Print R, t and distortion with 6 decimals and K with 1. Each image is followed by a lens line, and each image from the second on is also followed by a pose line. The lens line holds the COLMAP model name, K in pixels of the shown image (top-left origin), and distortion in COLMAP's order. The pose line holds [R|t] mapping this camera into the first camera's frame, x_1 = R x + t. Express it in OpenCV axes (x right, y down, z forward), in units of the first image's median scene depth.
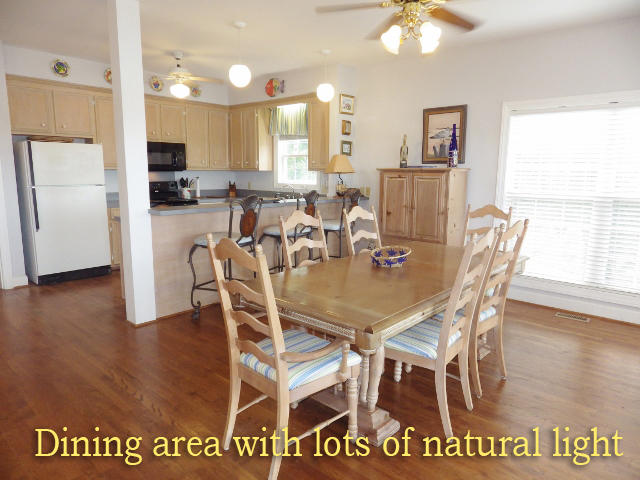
lens RADIAL K [[427.1, 0, 321.1], [0, 427.1, 237.4], [0, 0, 1]] dist [0.003936, -0.000232]
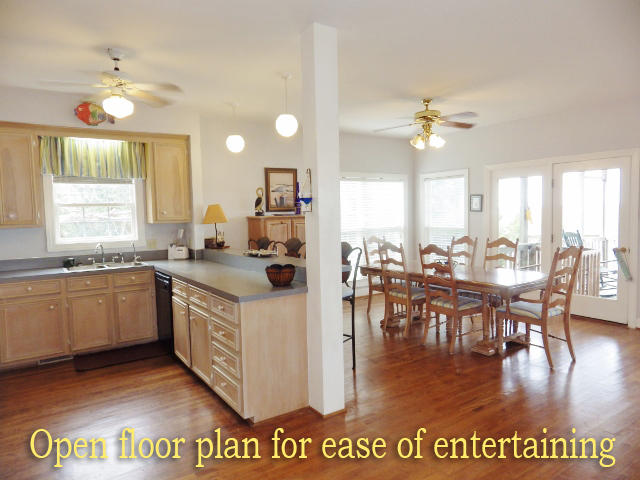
lens RADIAL K [[427.1, 0, 321.1], [0, 427.1, 237.4], [0, 0, 1]] dist [0.003936, -0.000232]
pose [[0.273363, -0.070196, 0.959346, -0.644100], [0.175309, 0.984266, 0.022065, -0.080068], [-0.945801, 0.162150, 0.281368, 0.410995]]
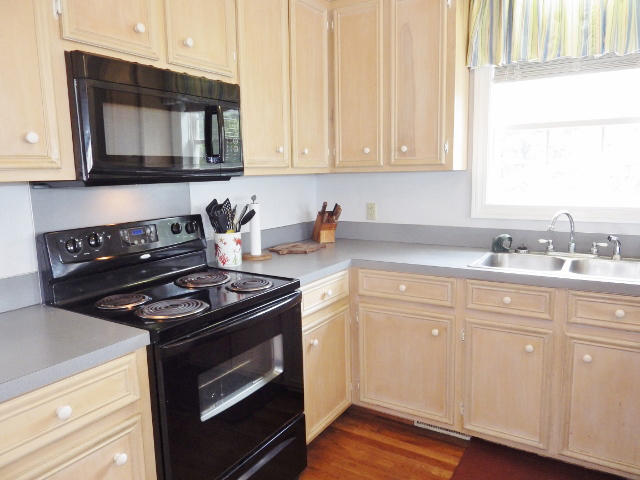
lens RADIAL K [[466.7, 0, 321.5], [0, 466.7, 236.5], [0, 0, 1]] dist [-0.005337, -0.002109]
pose [[0.987946, -0.050417, 0.146358, -0.296679], [0.052282, 0.998593, -0.008917, -0.105325], [-0.145703, 0.016462, 0.989191, 0.643691]]
